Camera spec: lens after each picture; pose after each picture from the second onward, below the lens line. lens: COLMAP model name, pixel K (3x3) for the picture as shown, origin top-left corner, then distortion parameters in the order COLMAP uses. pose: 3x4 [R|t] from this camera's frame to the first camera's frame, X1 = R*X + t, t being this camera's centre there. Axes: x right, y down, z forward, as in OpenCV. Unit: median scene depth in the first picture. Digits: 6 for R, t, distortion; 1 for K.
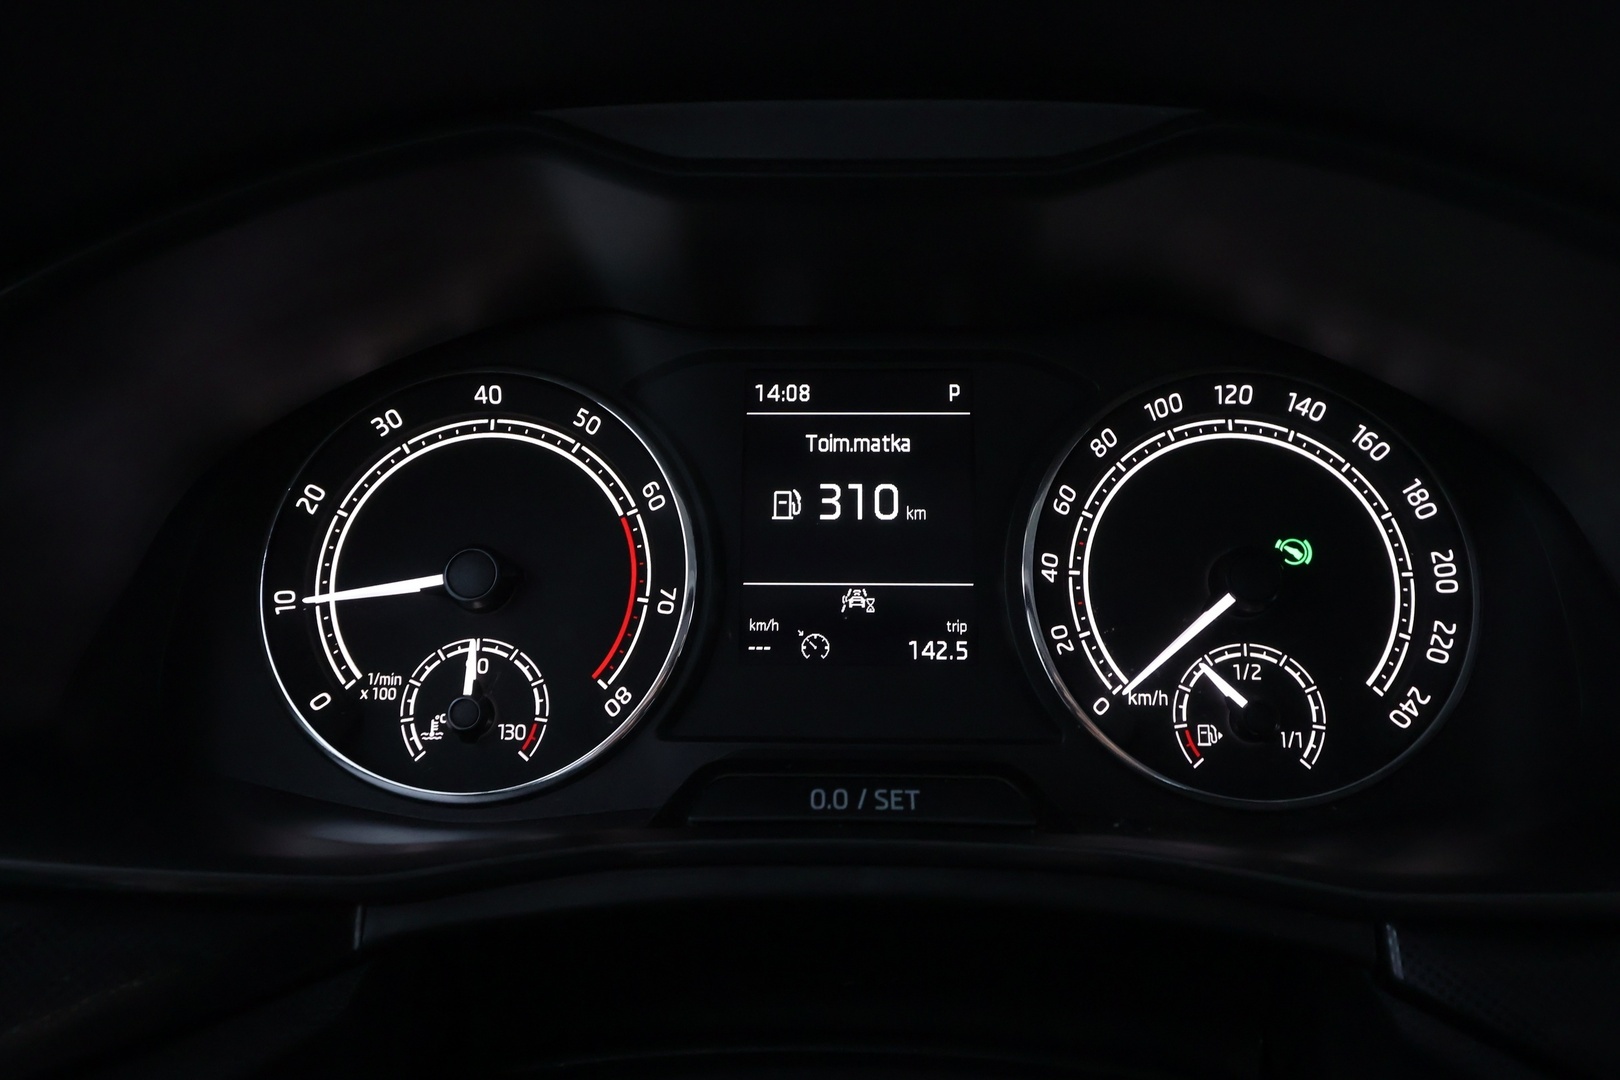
lens RADIAL K [[1261.3, 0, 808.2], [0, 1261.3, 524.0], [0, 0, 1]] dist [-0.001508, -0.002493]
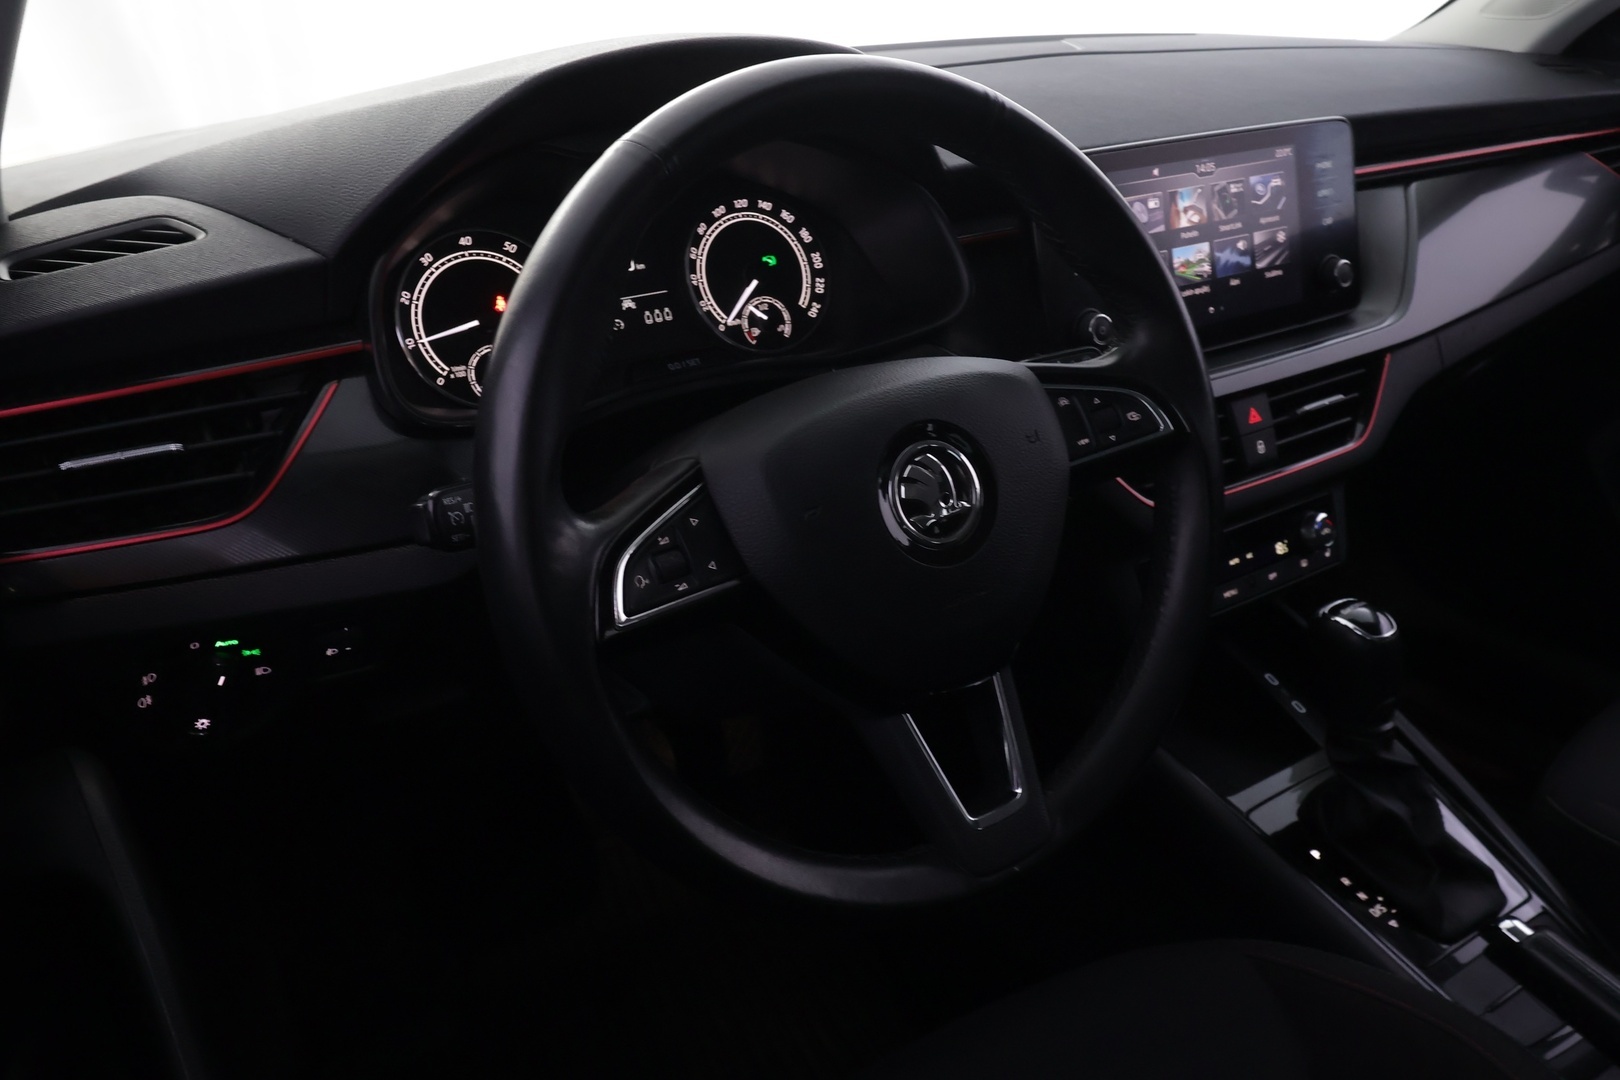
lens RADIAL K [[1293.3, 0, 818.3], [0, 1293.3, 541.3], [0, 0, 1]] dist [0.028969, -0.000135]
pose [[0.819320, -0.255048, 0.513484, -1.132397], [0.127292, 0.954174, 0.270831, -0.145014], [-0.559028, -0.156534, 0.814239, -1.451136]]
